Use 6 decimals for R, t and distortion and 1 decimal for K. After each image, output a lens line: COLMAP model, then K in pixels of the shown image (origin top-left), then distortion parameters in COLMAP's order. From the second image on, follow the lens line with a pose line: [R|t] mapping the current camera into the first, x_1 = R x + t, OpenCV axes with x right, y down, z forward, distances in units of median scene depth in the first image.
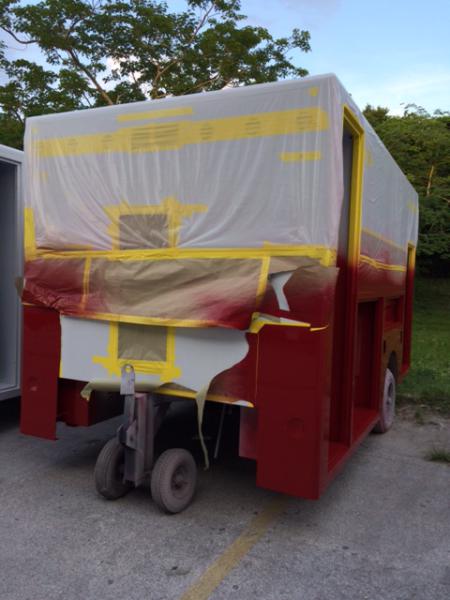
lens RADIAL K [[517.9, 0, 225.0], [0, 517.9, 300.0], [0, 0, 1]] dist [-0.001740, -0.019900]
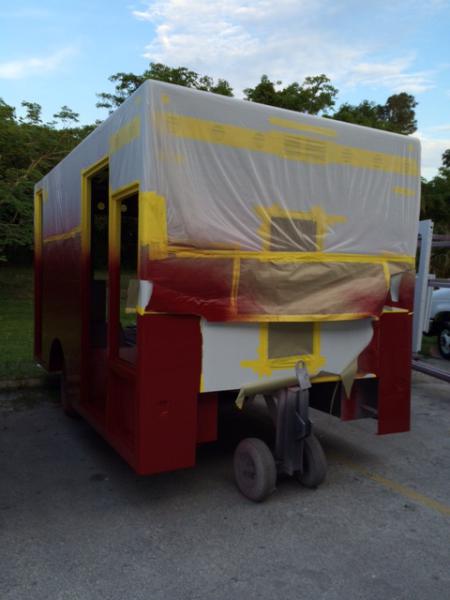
lens RADIAL K [[517.9, 0, 225.0], [0, 517.9, 300.0], [0, 0, 1]] dist [-0.001740, -0.019900]
pose [[0.577951, -0.051064, 0.814472, -1.109565], [0.029914, 0.998695, 0.041388, -0.047677], [-0.815523, 0.000444, 0.578725, 0.502472]]
